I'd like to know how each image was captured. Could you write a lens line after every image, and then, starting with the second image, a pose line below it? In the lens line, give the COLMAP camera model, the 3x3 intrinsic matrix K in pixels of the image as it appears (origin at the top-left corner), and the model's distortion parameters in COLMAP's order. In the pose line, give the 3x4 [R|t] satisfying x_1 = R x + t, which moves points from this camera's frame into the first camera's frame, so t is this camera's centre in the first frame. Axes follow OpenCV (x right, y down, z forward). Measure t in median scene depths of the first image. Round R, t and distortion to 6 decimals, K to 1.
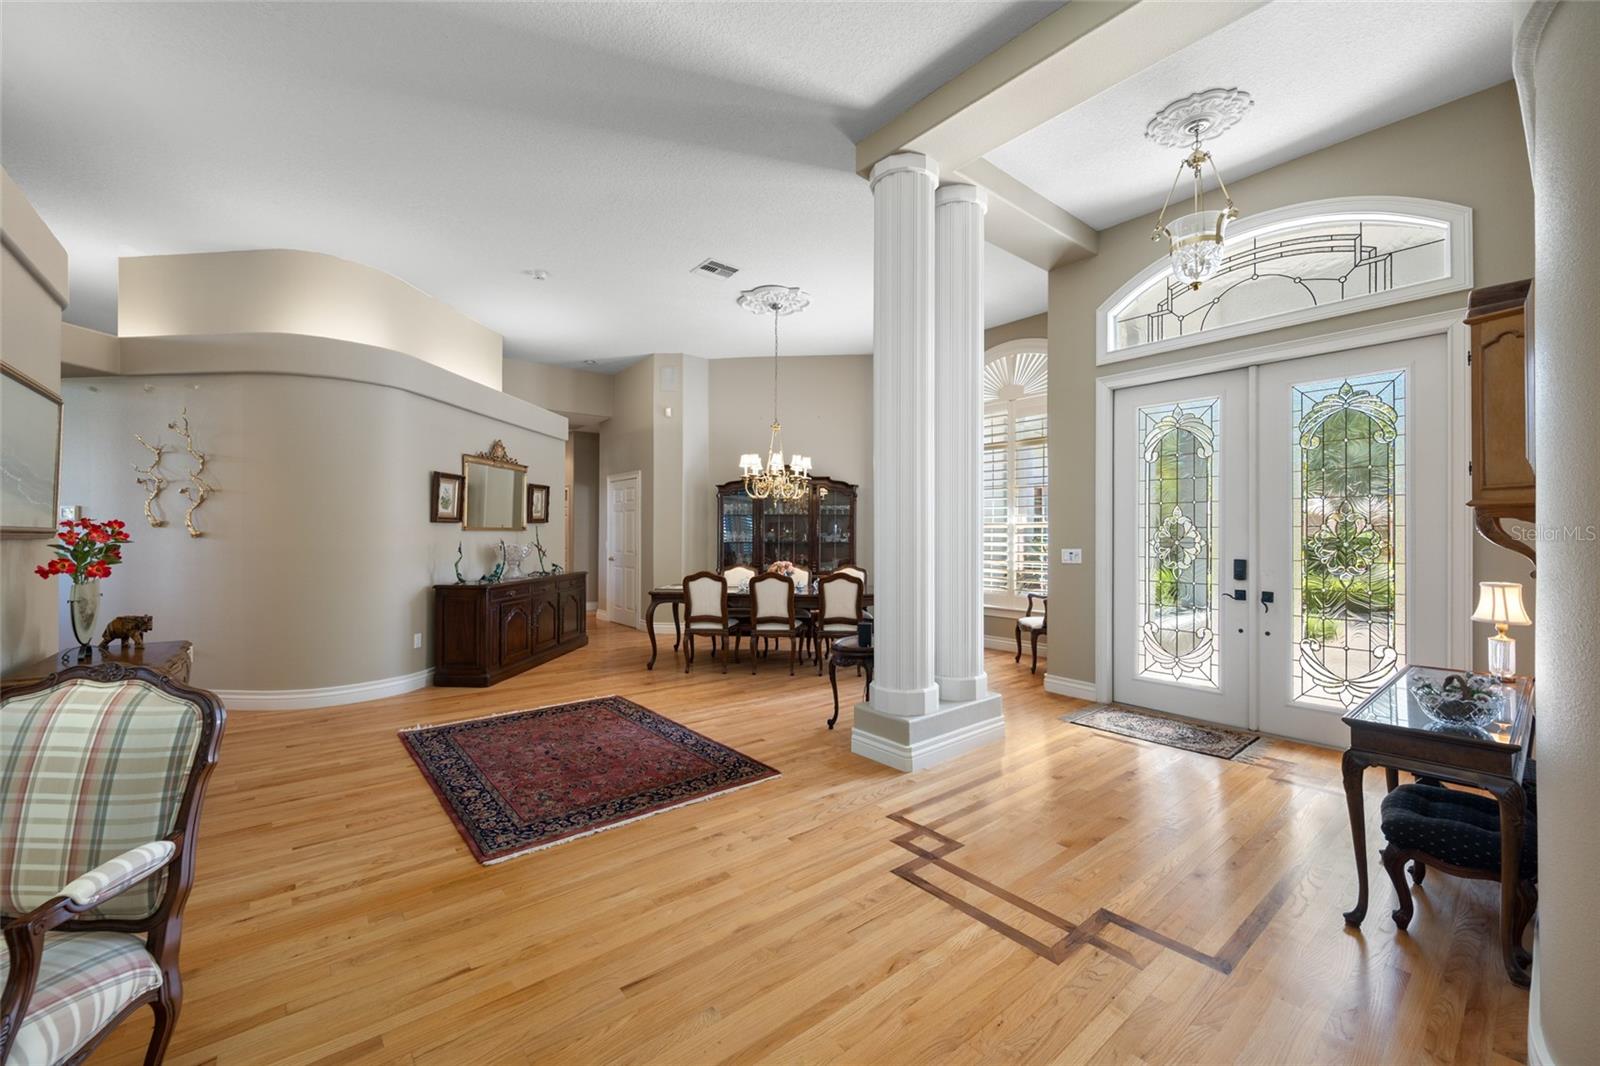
lens RADIAL K [[635.0, 0, 786.2], [0, 635.0, 525.1], [0, 0, 1]] dist [-0.000424, -0.000138]
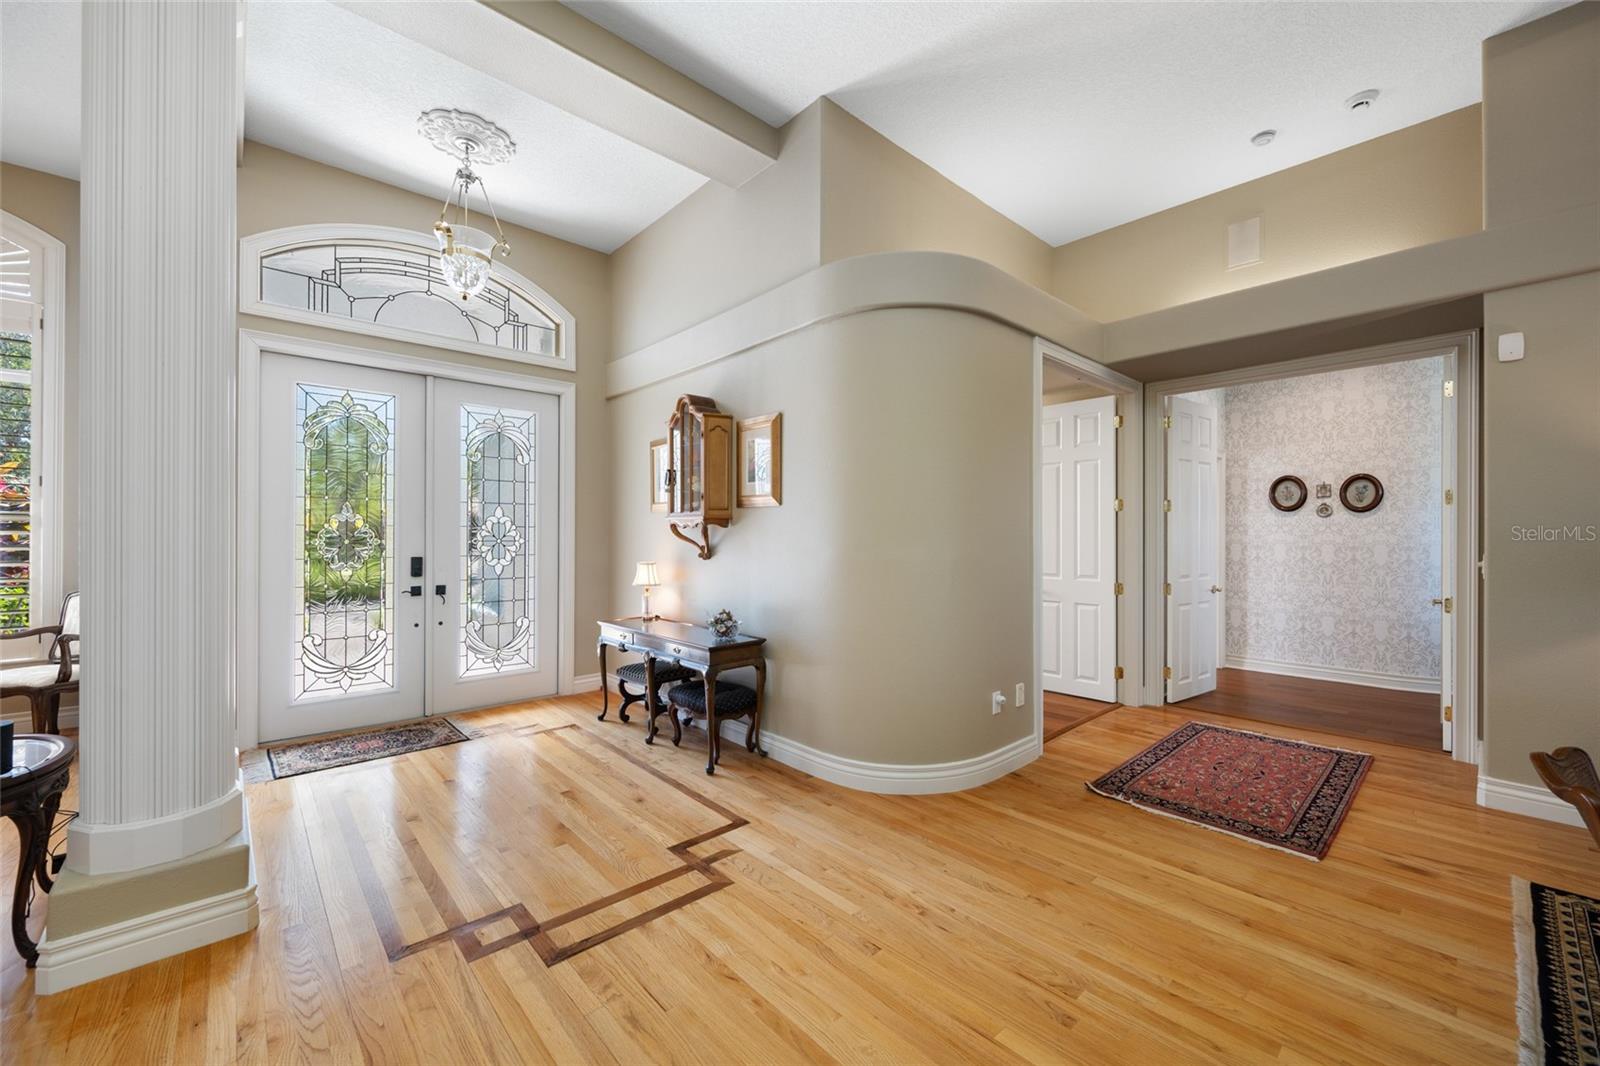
lens RADIAL K [[635.0, 0, 802.3], [0, 635.0, 527.9], [0, 0, 1]] dist [-0.000424, -0.000138]
pose [[-0.069042, 0.008950, 0.997574, -0.394928], [-0.017094, 0.999802, -0.010153, 0.006355], [-0.997467, -0.017754, -0.068875, 0.466151]]
